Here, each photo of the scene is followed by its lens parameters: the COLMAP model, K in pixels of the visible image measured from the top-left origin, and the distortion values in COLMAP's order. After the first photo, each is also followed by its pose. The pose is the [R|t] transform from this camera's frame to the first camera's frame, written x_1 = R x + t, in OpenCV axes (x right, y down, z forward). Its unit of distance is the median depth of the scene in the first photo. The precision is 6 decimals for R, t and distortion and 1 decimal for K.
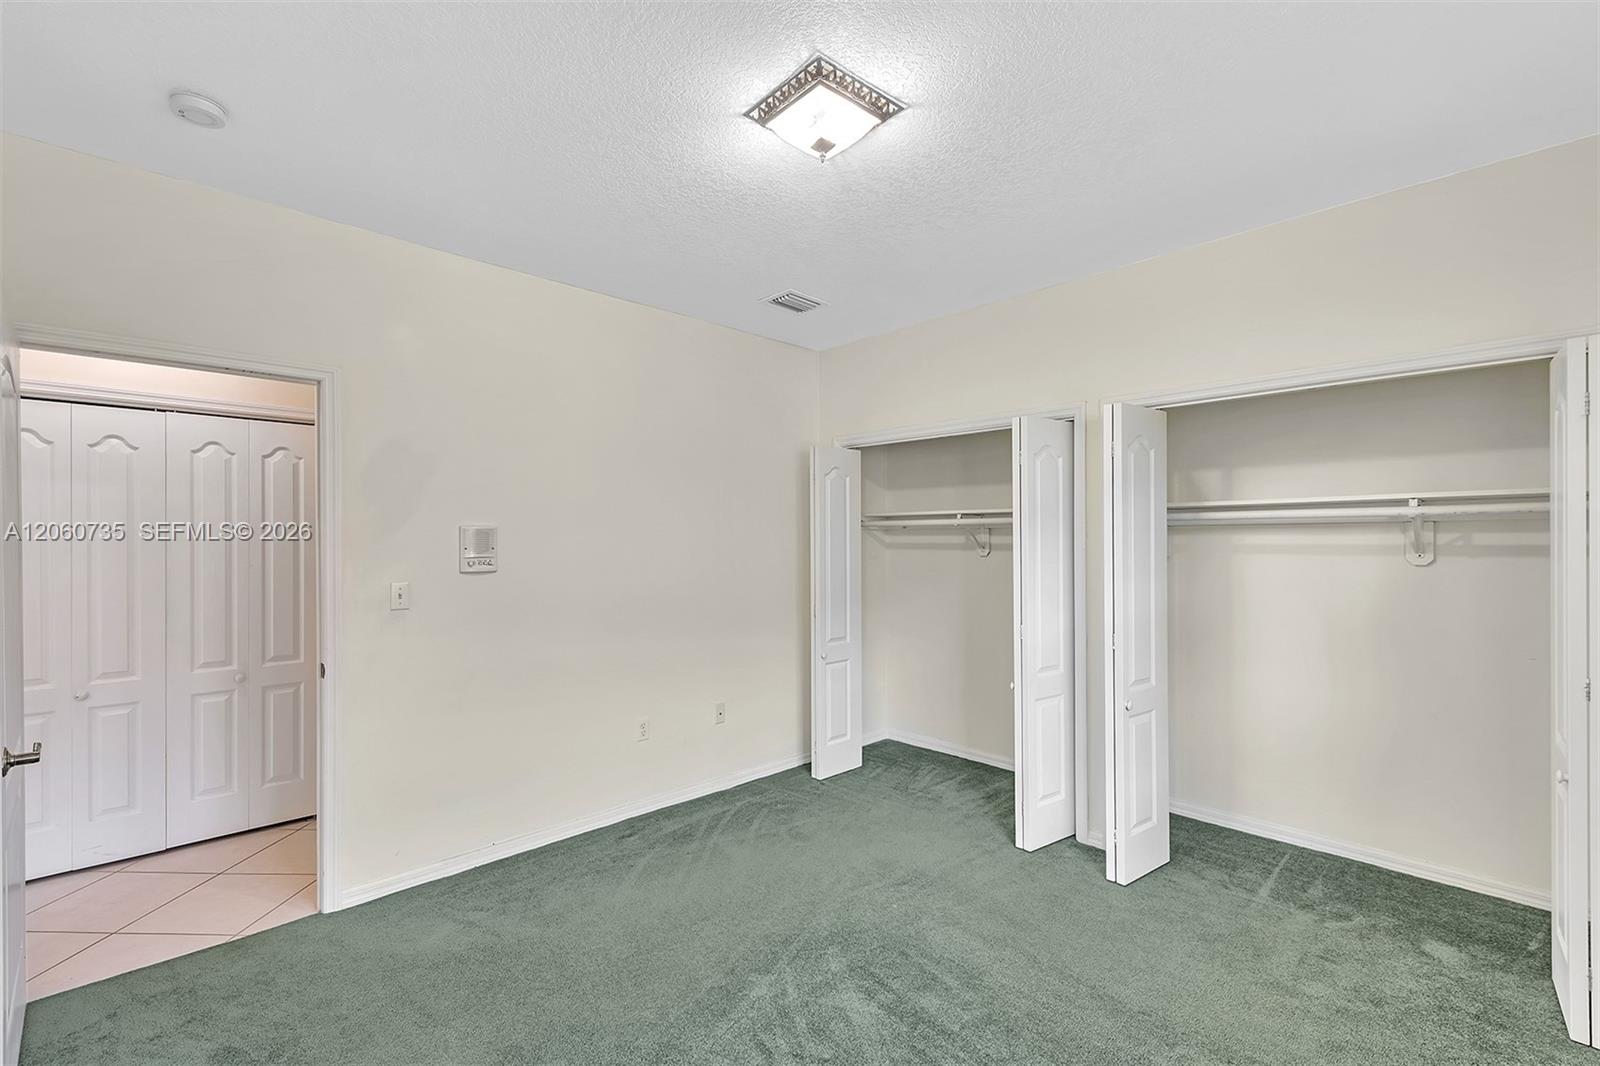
lens RADIAL K [[679.6, 0, 800.0], [0, 679.6, 533.0], [0, 0, 1]] dist [-0.000844, -0.000300]
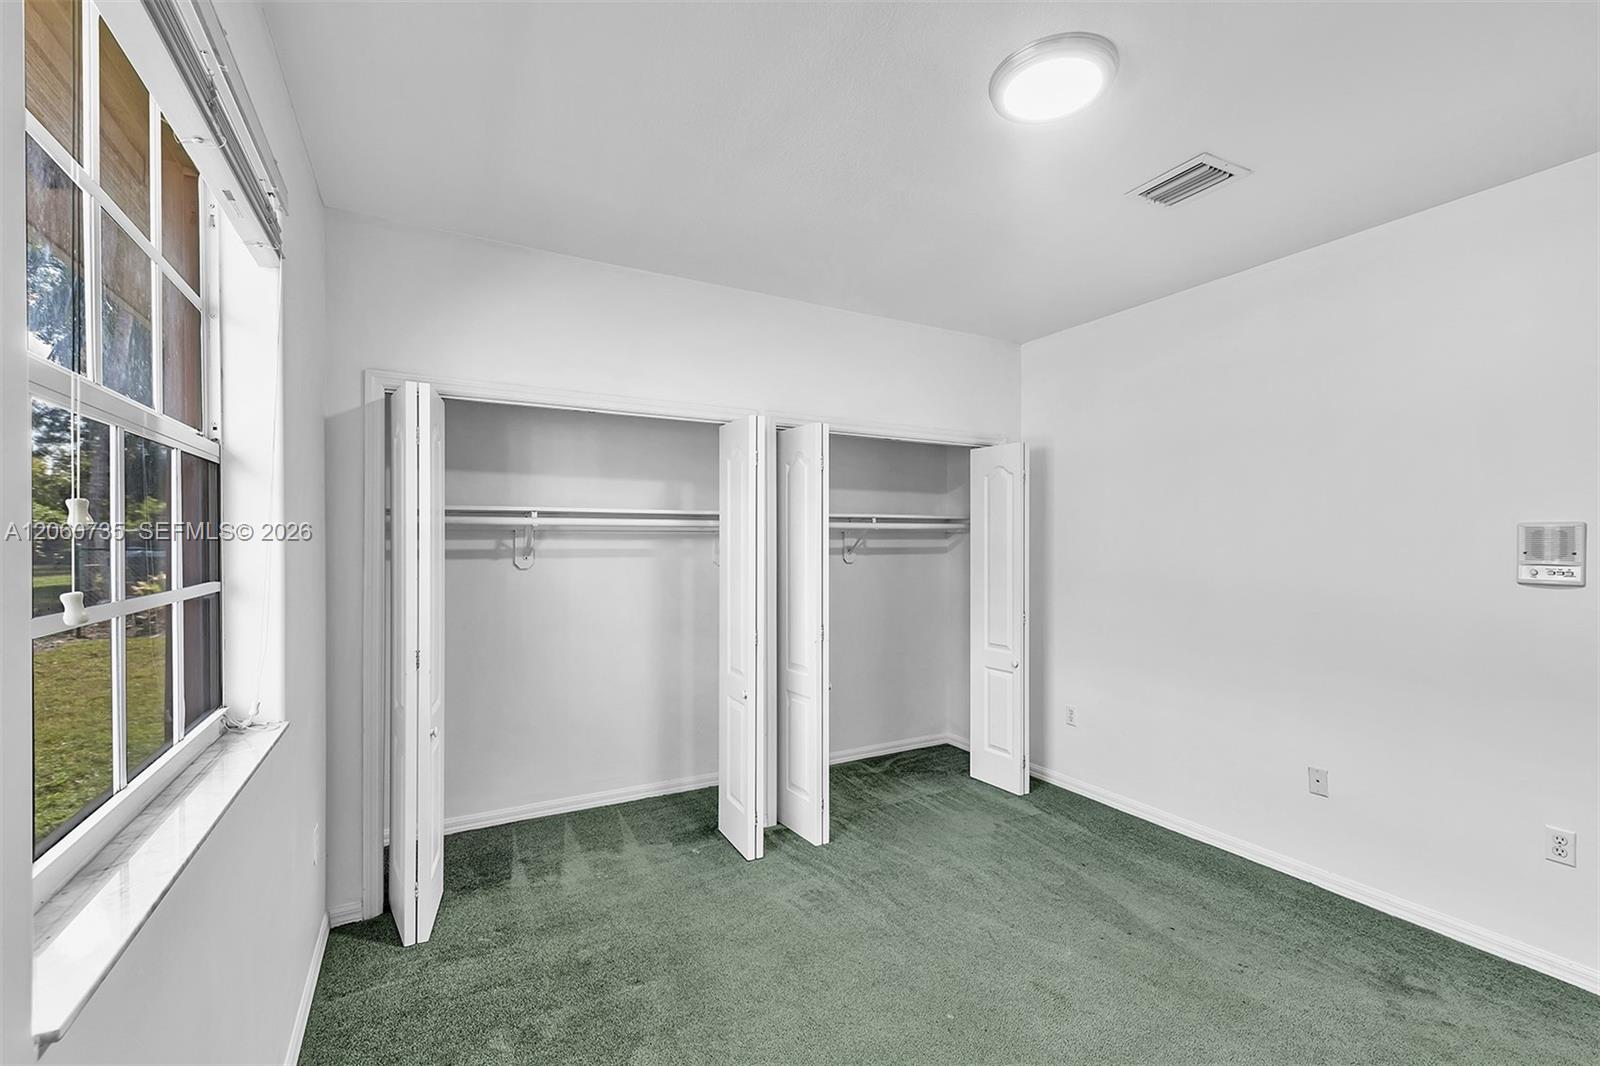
lens RADIAL K [[714.3, 0, 794.4], [0, 714.3, 540.8], [0, 0, 1]] dist [0.000092, -0.000763]
pose [[0.235977, 0.005144, 0.971745, -0.553046], [-0.008177, 0.999961, -0.003308, 0.006847], [-0.971724, -0.007165, 0.236010, 0.583467]]
